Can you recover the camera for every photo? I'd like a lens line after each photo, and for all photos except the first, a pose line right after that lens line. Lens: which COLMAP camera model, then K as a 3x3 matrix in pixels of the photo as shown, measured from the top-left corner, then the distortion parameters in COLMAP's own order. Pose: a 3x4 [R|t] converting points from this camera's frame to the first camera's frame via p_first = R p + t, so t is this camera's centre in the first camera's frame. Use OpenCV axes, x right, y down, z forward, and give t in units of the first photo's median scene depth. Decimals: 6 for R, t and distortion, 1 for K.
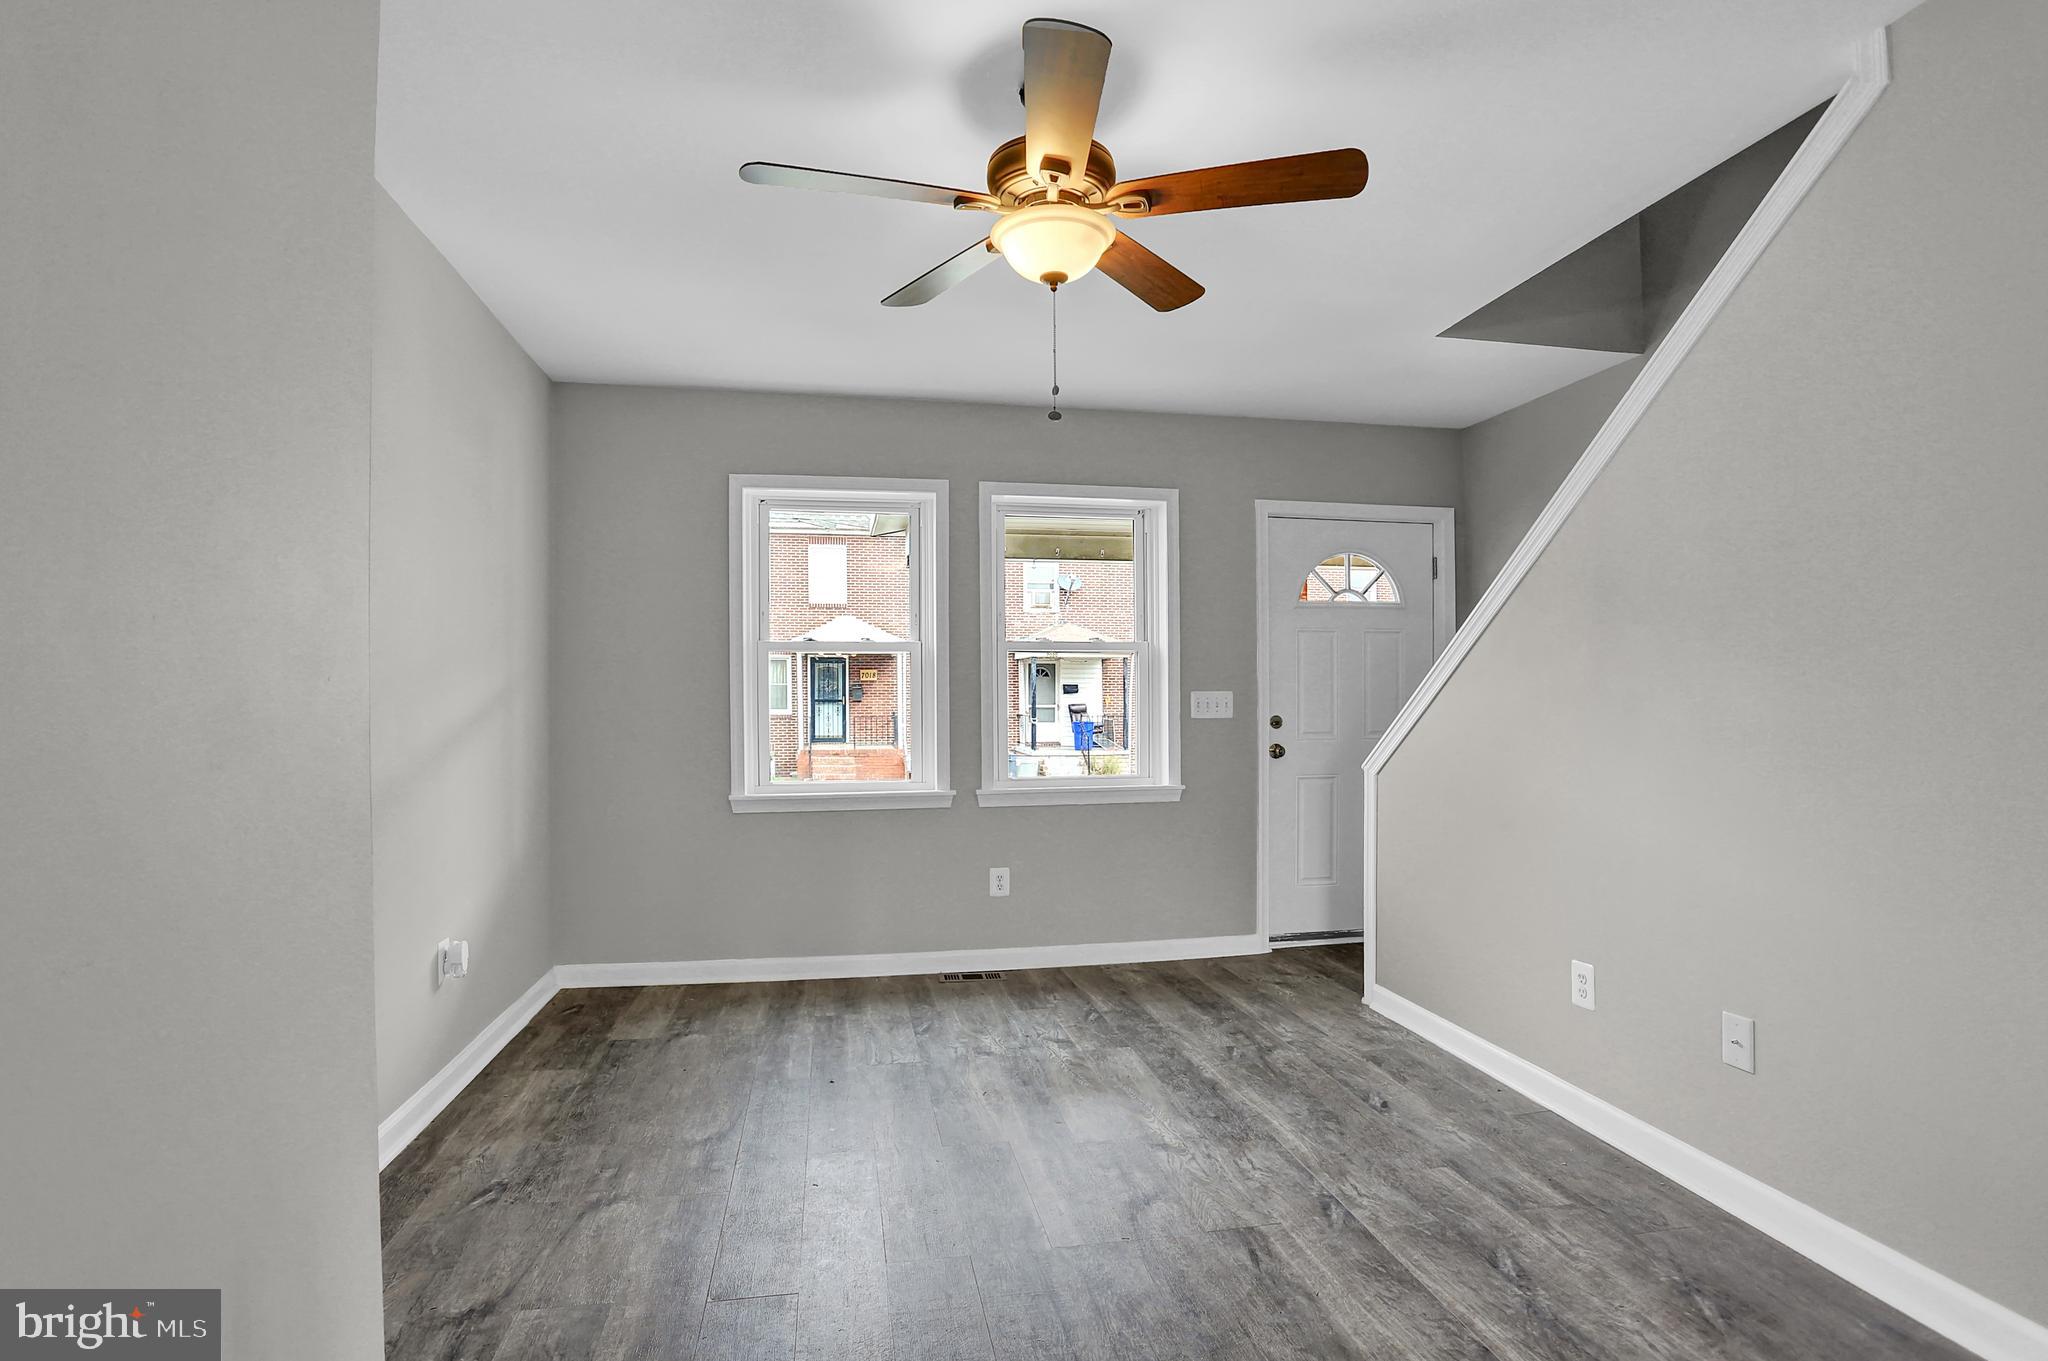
lens RADIAL K [[1018.7, 0, 1029.8], [0, 1018.7, 719.5], [0, 0, 1]] dist [-0.102925, 0.069870]
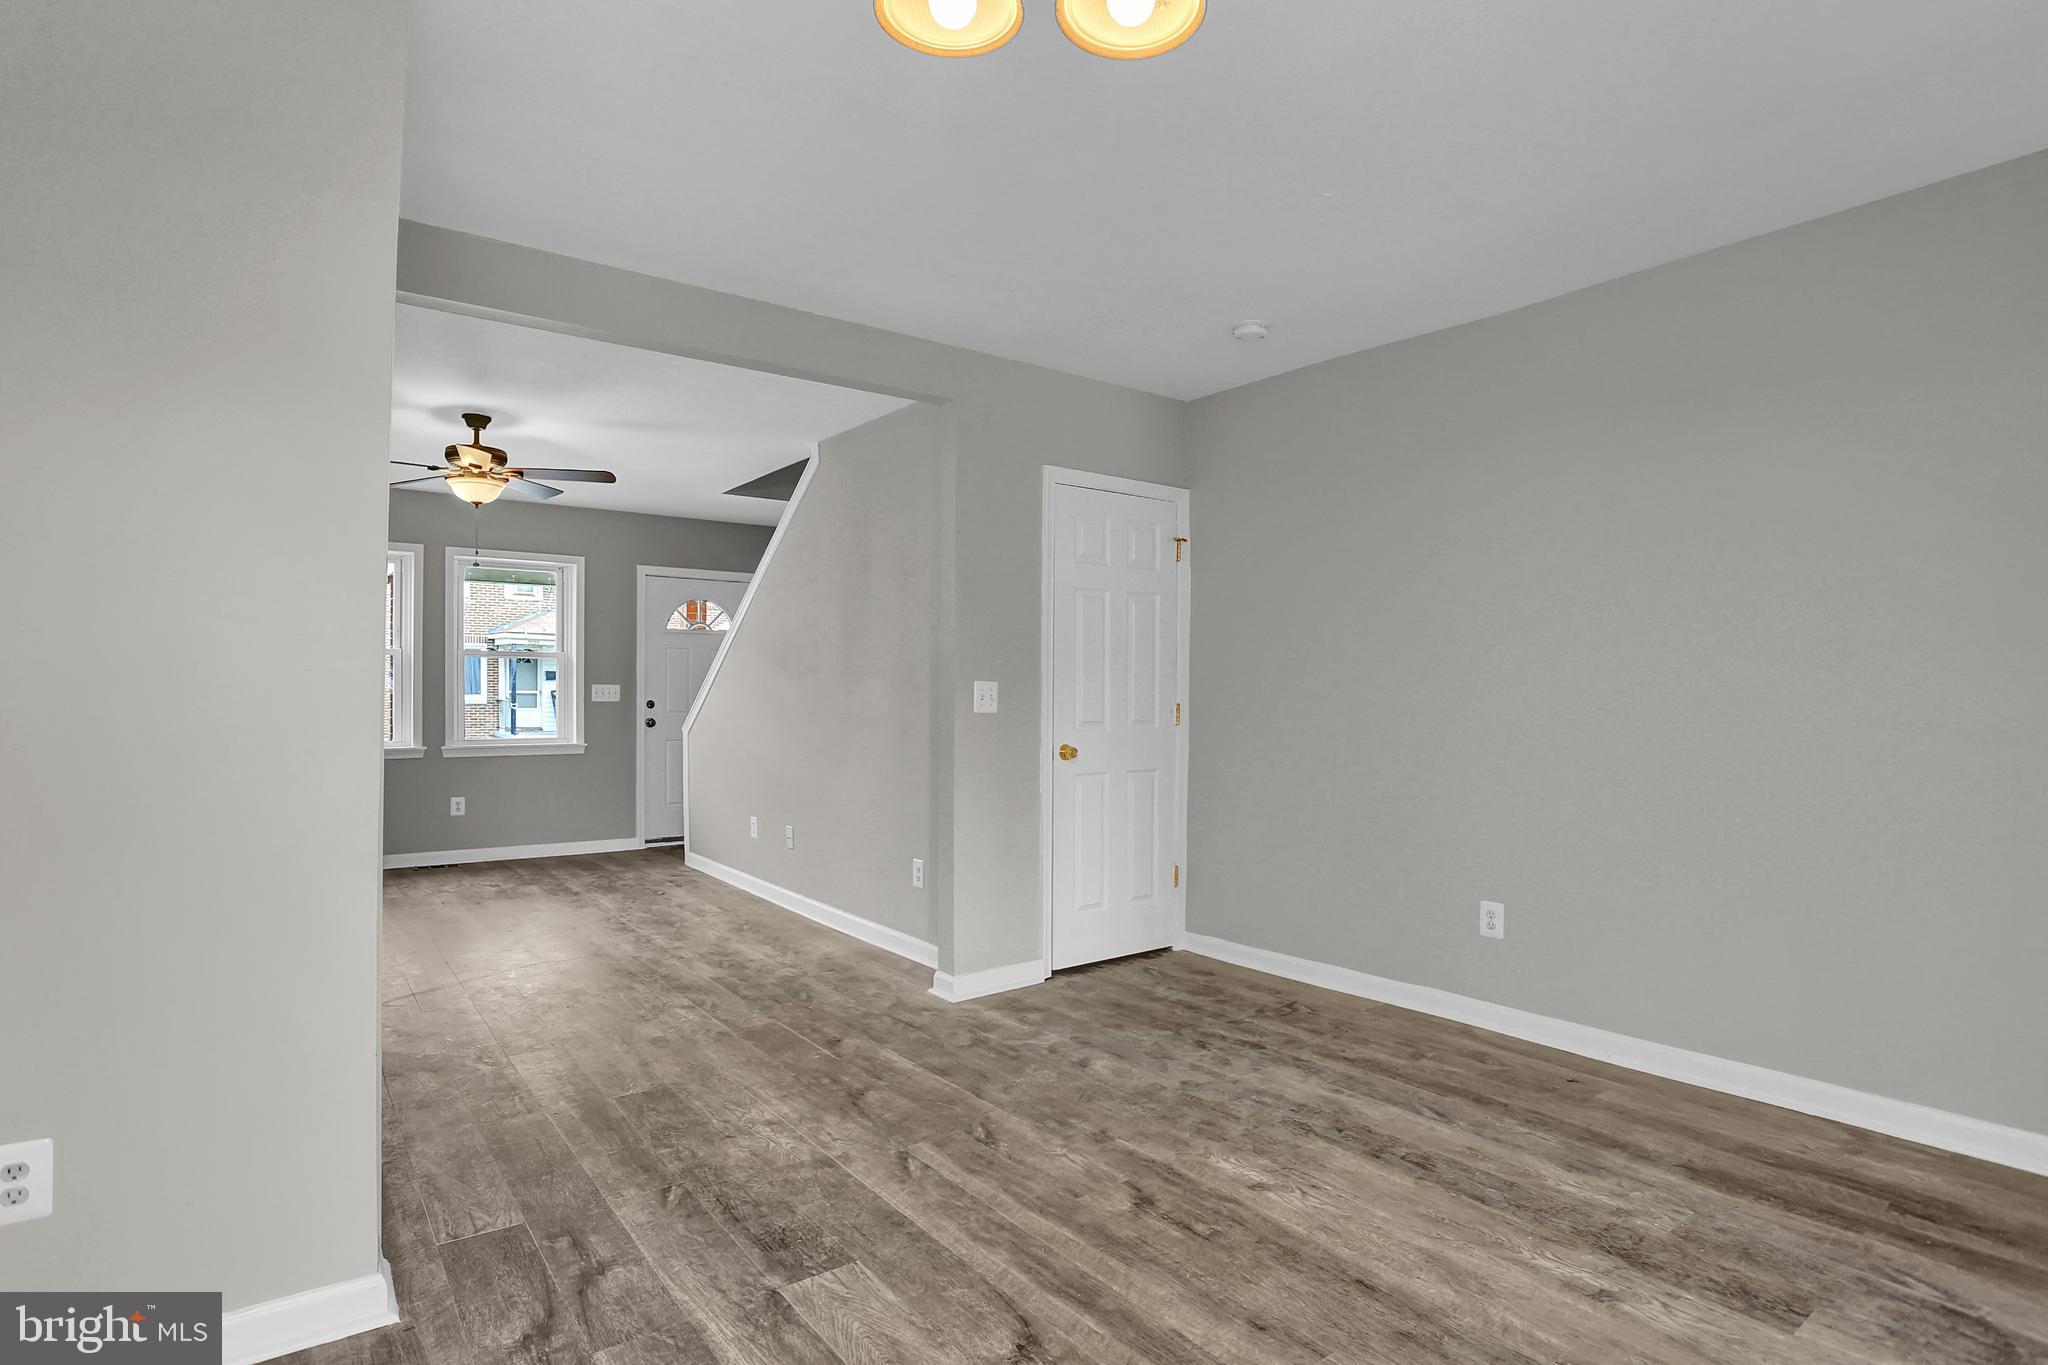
lens RADIAL K [[1039.9, 0, 1000.1], [0, 1039.9, 706.7], [0, 0, 1]] dist [-0.070158, 0.030975]
pose [[0.905900, 0.006691, 0.423439, 0.071897], [-0.006149, 0.999978, -0.002645, 0.009198], [-0.423447, -0.000208, 0.905921, -0.929745]]
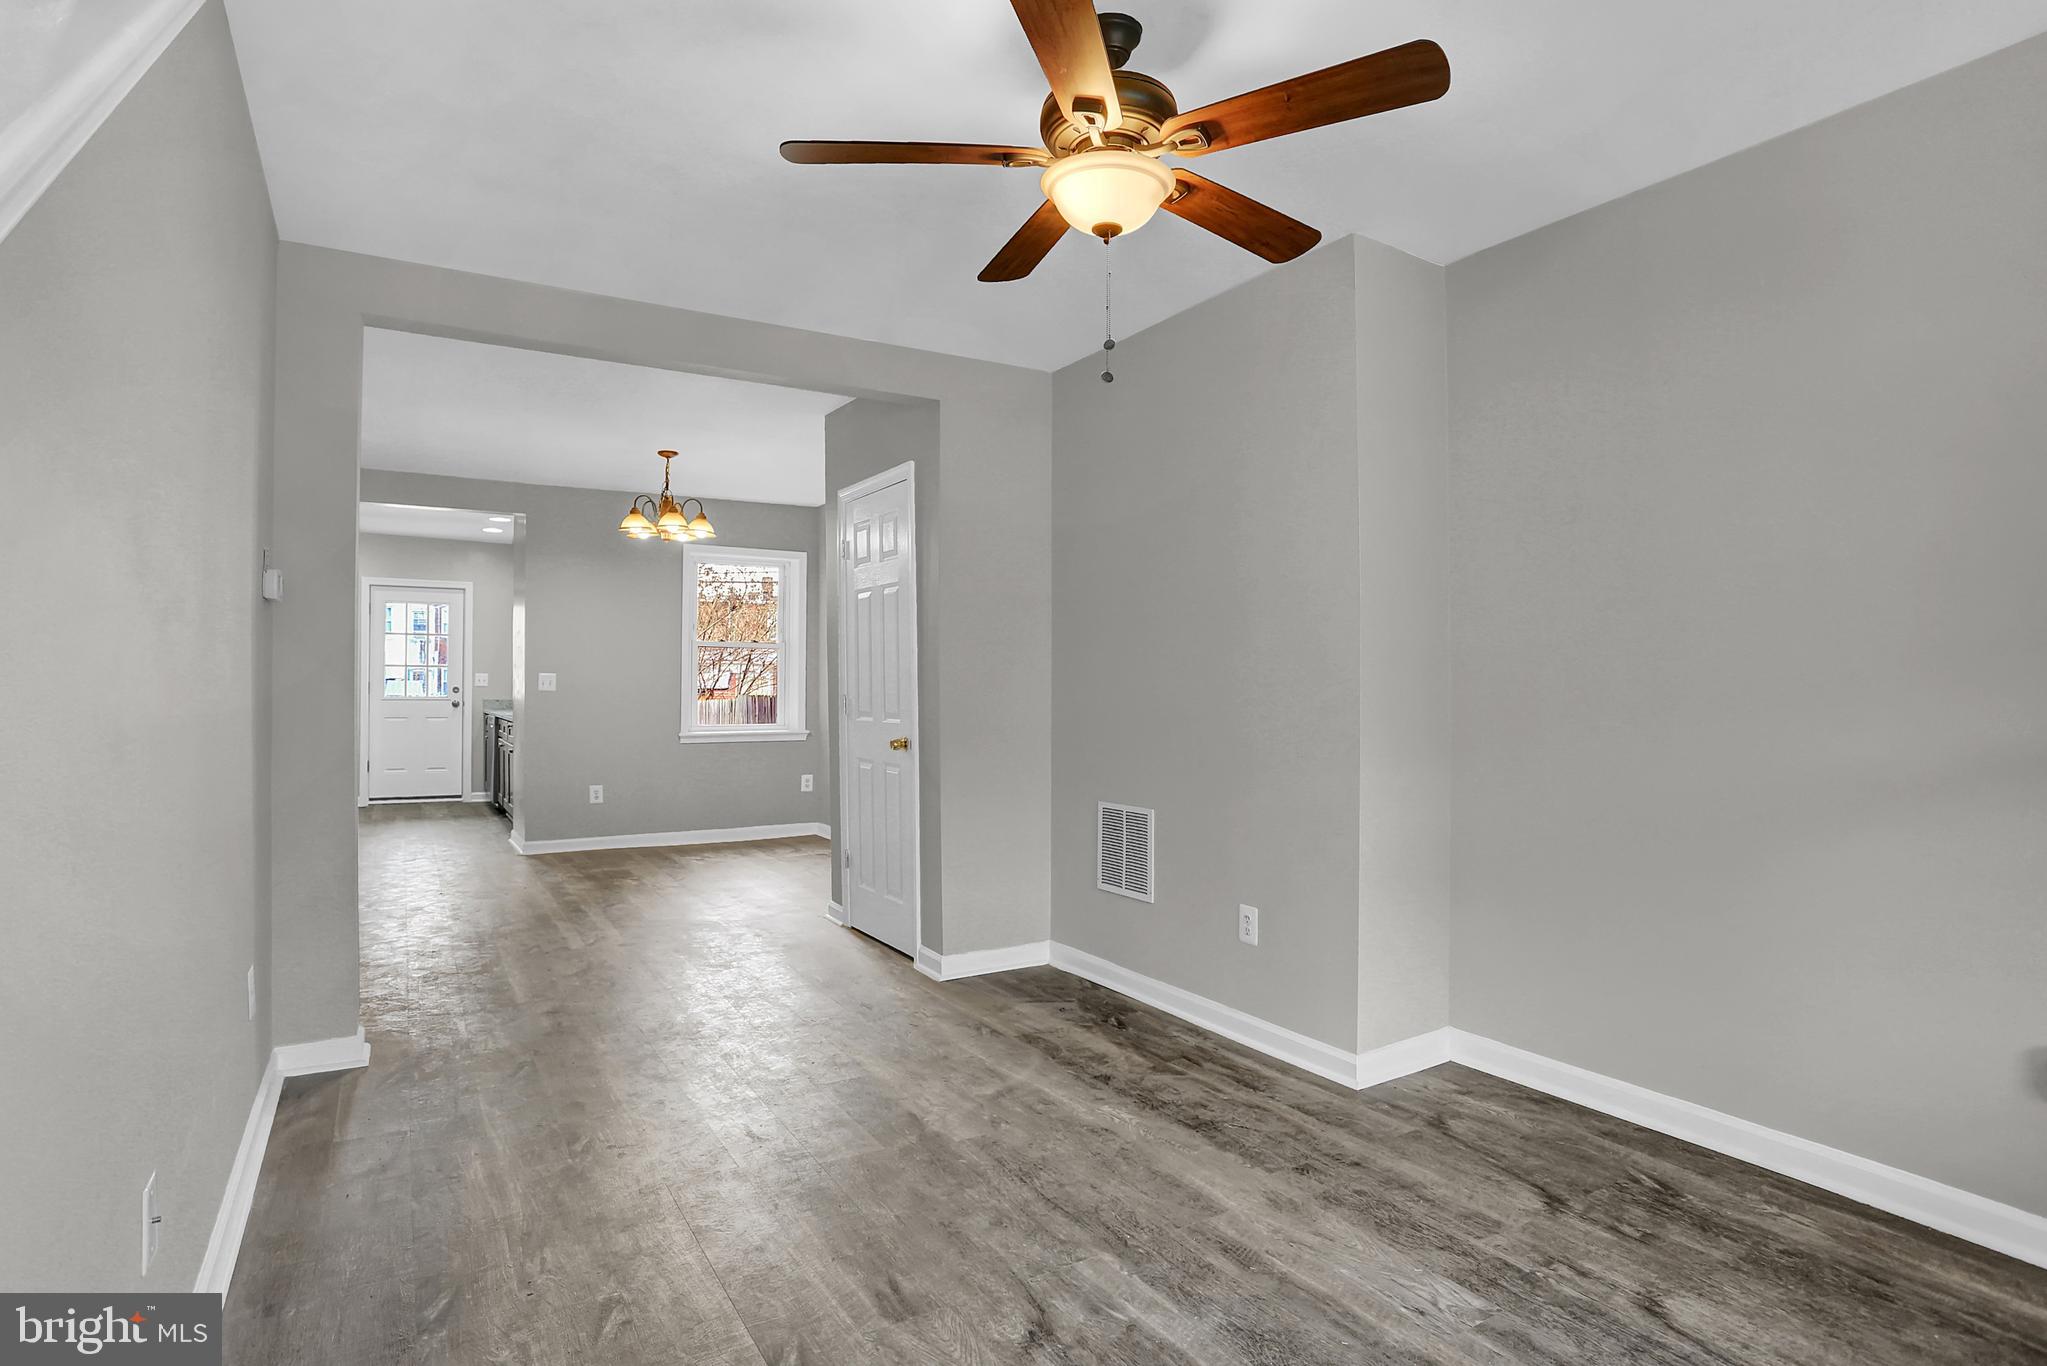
lens RADIAL K [[1070.9, 0, 993.7], [0, 1070.9, 685.5], [0, 0, 1]] dist [-0.072936, 0.033539]
pose [[-0.947043, 0.001498, -0.321103, 0.259828], [-0.002856, 0.999910, 0.013086, -0.018045], [0.321094, 0.013310, -0.946954, 1.120806]]
